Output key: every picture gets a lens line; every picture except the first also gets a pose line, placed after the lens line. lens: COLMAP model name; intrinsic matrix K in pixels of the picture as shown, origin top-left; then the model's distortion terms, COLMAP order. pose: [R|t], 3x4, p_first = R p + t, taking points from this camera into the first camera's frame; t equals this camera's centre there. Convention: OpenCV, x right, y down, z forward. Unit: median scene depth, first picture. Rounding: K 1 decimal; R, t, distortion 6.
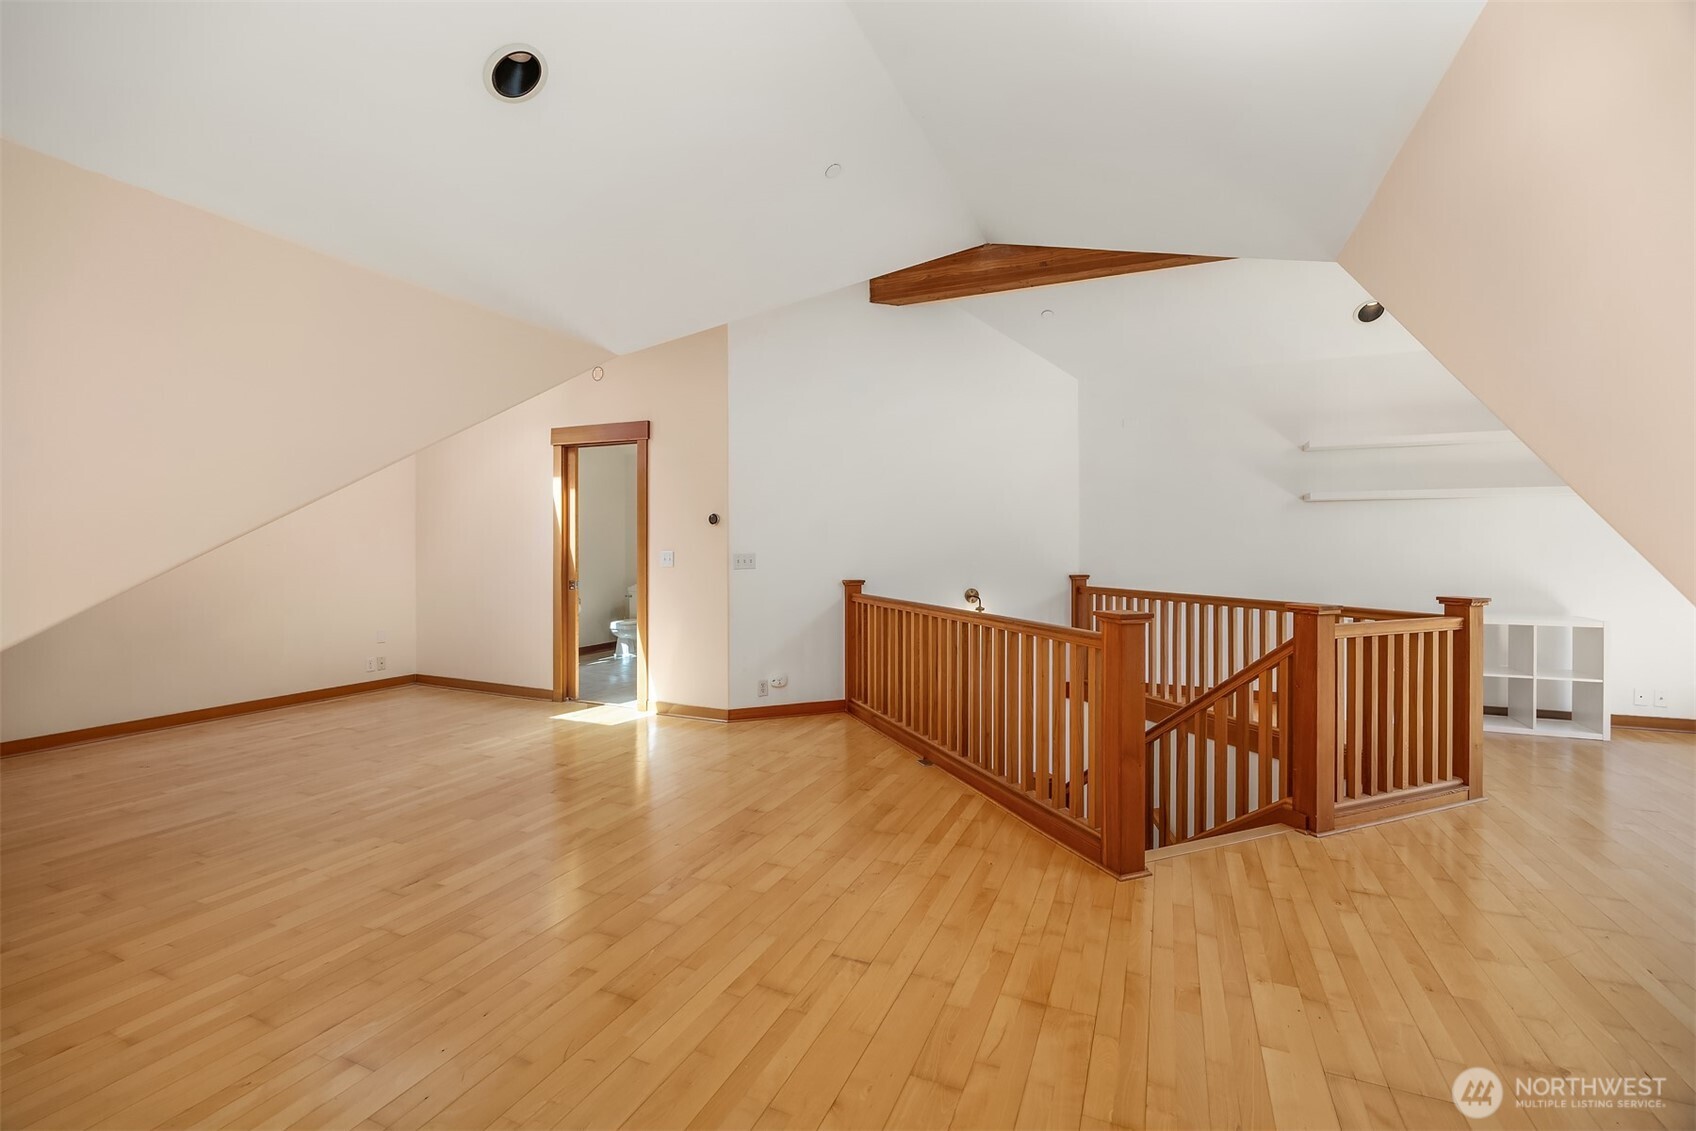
lens RADIAL K [[722.3, 0, 861.8], [0, 722.3, 562.8], [0, 0, 1]] dist [0.001150, 0.000216]
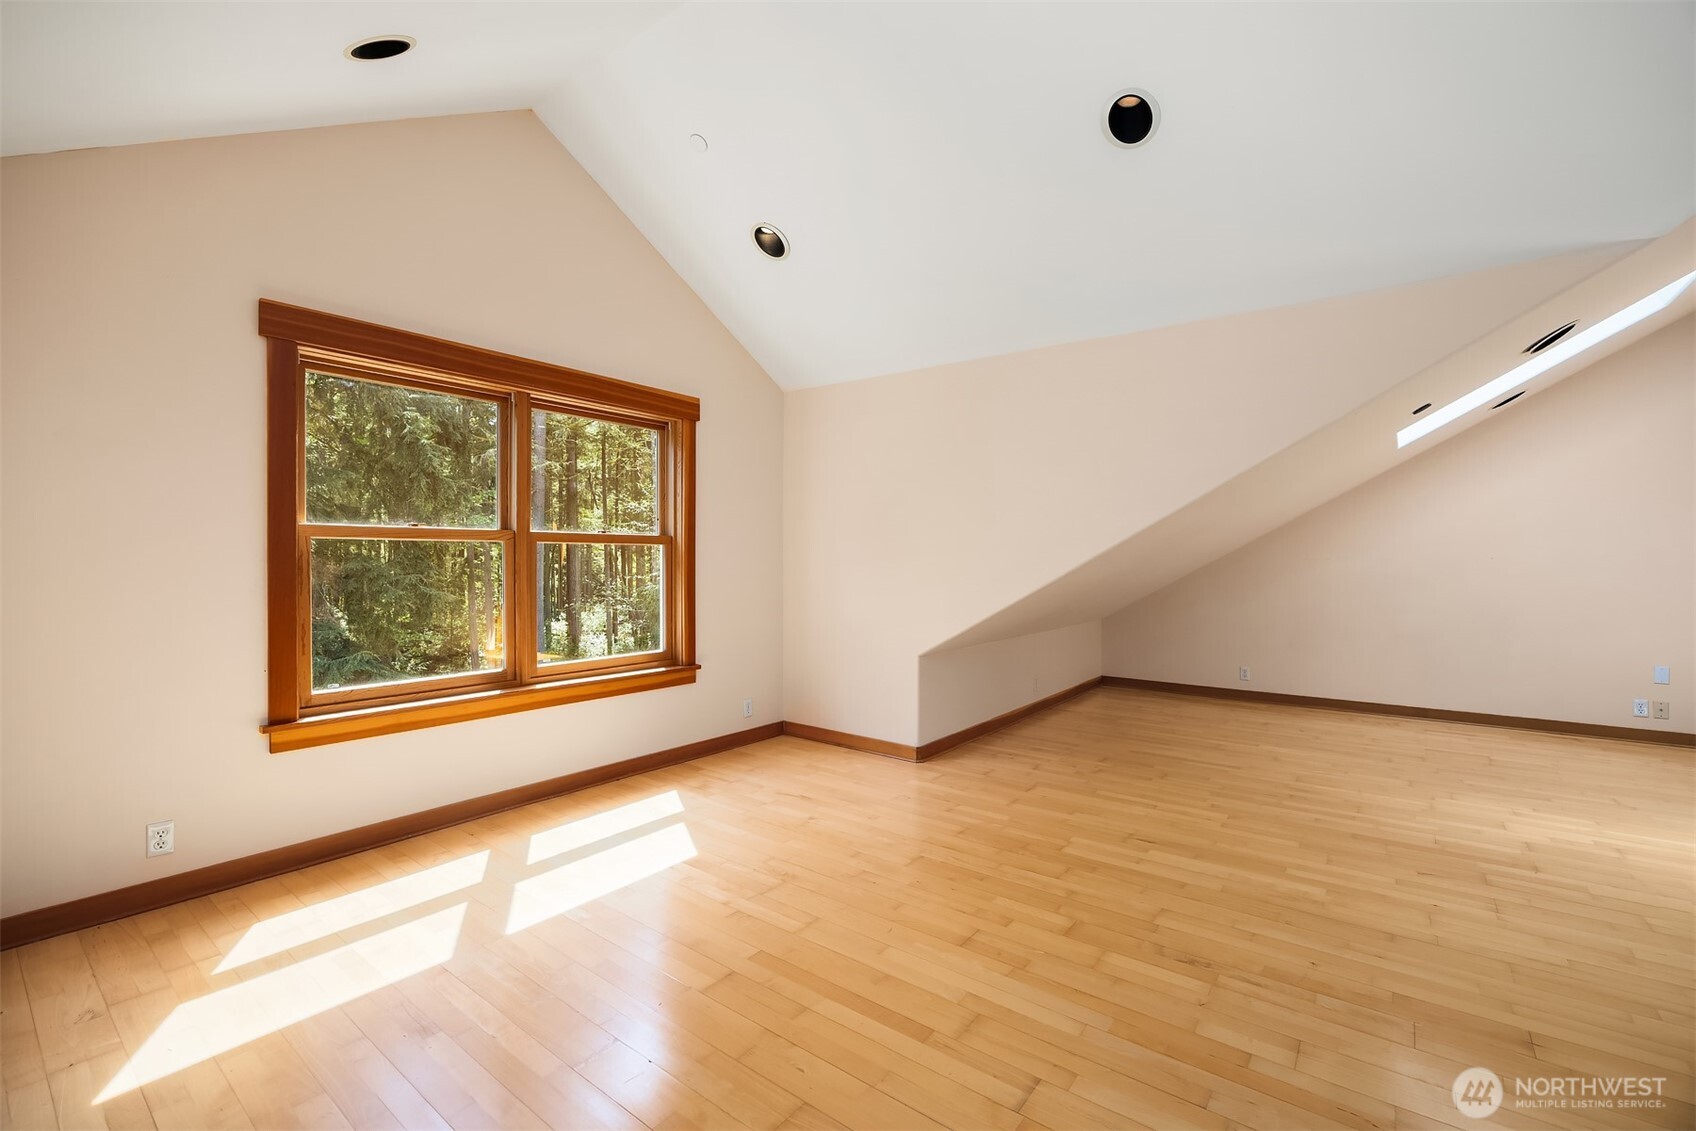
lens RADIAL K [[722.3, 0, 861.9], [0, 722.3, 559.8], [0, 0, 1]] dist [0.001150, 0.000216]
pose [[-0.241109, -0.003561, -0.970491, 0.575114], [-0.017907, 0.999839, 0.000781, -0.004233], [0.970333, 0.017567, -0.241134, 0.761331]]
